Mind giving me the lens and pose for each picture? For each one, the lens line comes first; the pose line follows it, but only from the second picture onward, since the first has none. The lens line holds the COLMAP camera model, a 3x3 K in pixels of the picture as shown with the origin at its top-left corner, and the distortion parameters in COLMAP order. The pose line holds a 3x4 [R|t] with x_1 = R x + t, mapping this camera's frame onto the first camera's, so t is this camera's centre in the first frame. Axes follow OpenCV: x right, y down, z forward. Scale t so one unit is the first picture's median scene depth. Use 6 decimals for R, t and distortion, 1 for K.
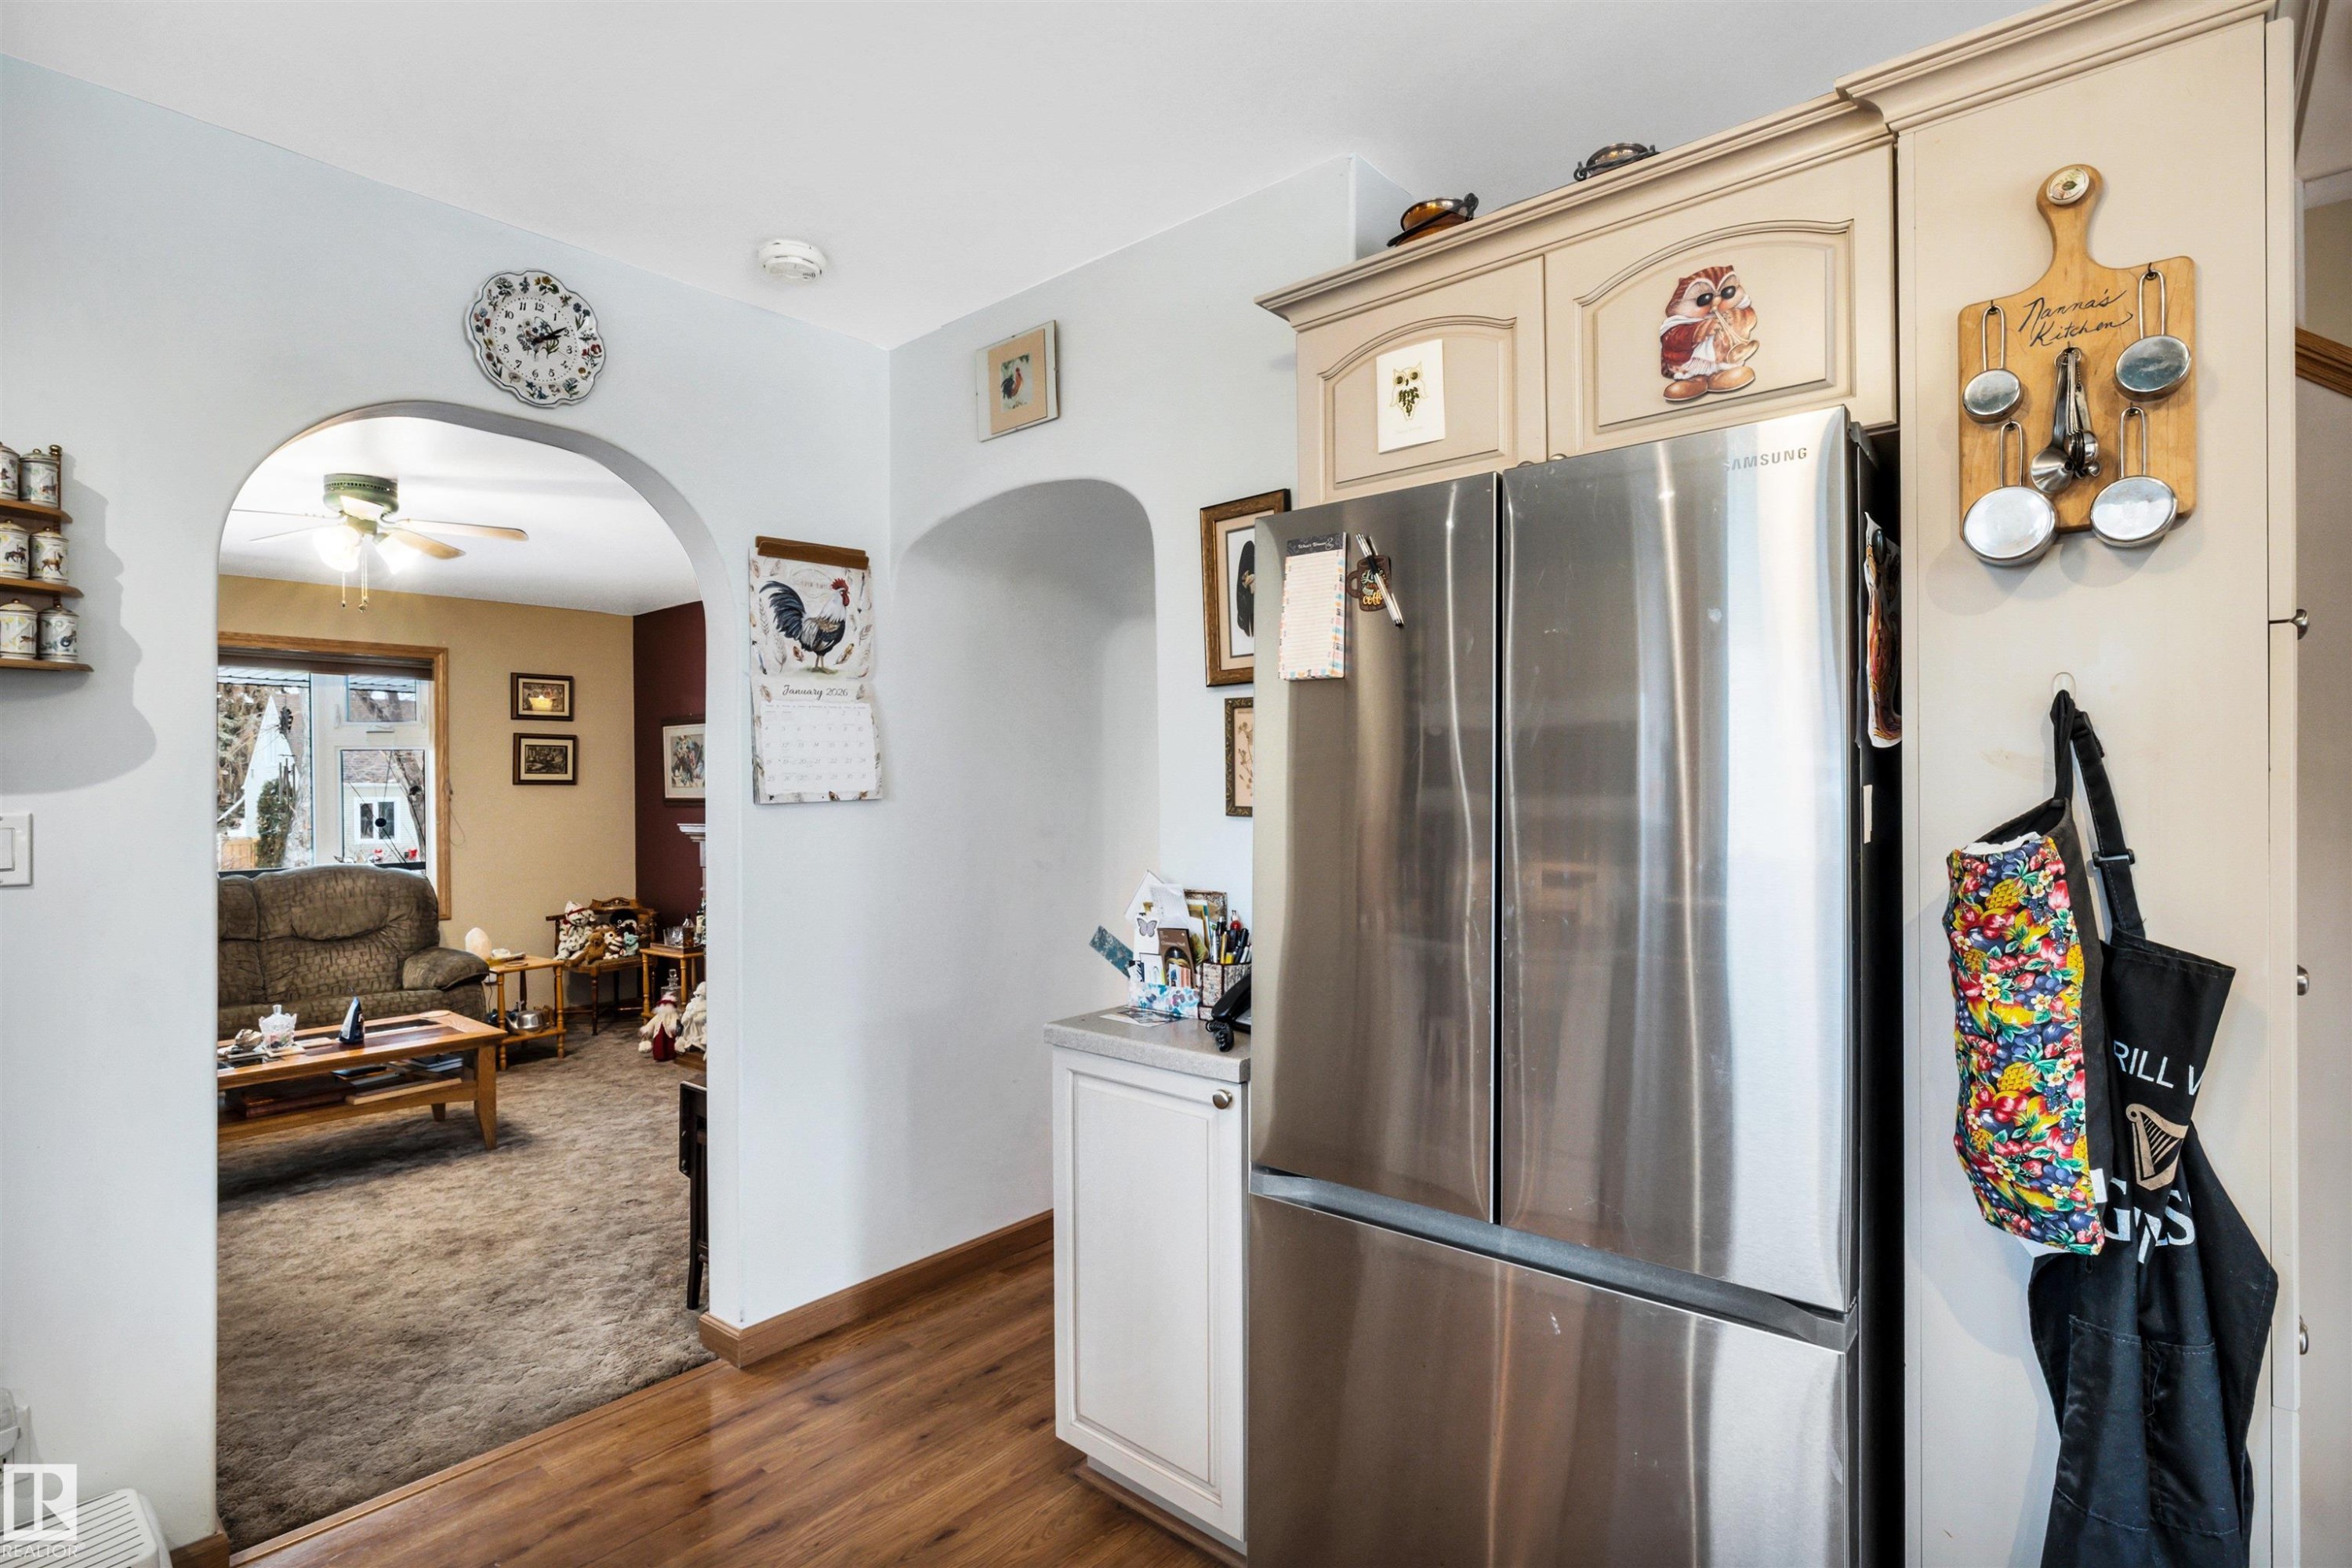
lens RADIAL K [[1171.8, 0, 1176.0], [0, 1171.8, 784.0], [0, 0, 1]] dist [-0.001269, -0.001197]
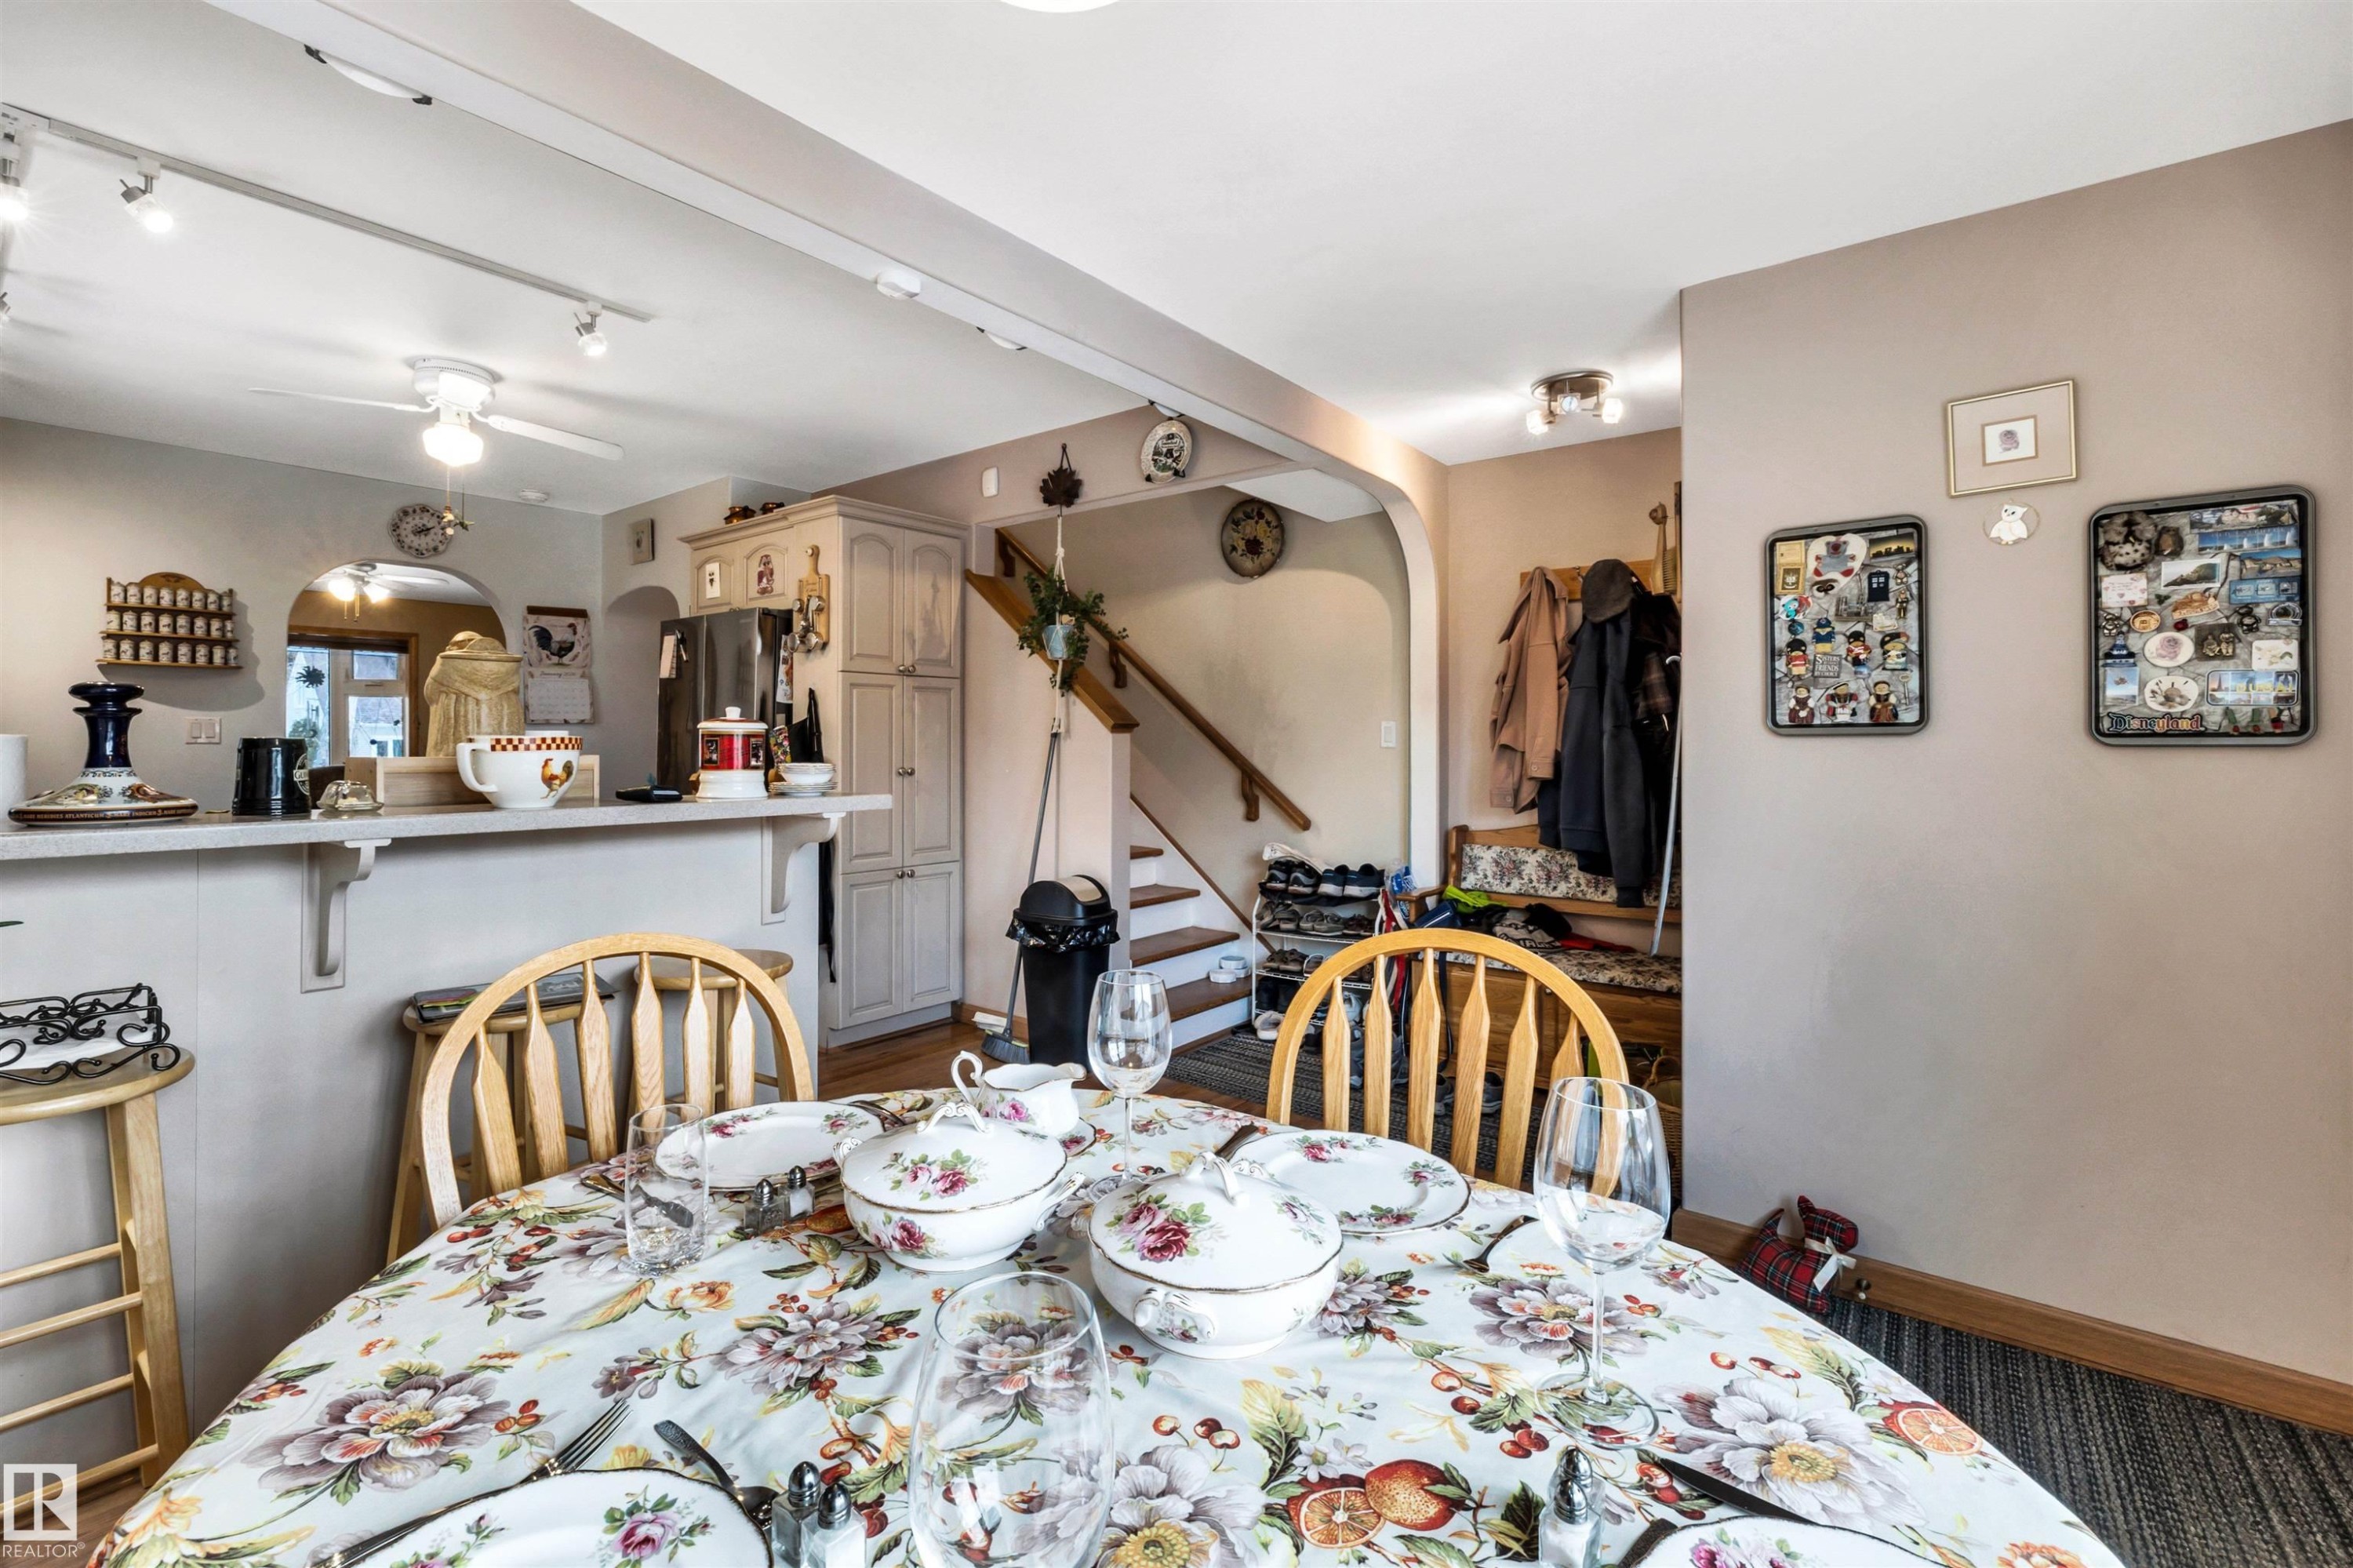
lens RADIAL K [[1020.6, 0, 1145.3], [0, 1020.6, 736.7], [0, 0, 1]] dist [-0.001016, -0.000214]
pose [[0.999302, 0.012550, 0.035194, 1.198354], [-0.012523, 0.999921, -0.000979, 0.045135], [-0.035204, 0.000538, 0.999380, -1.578080]]
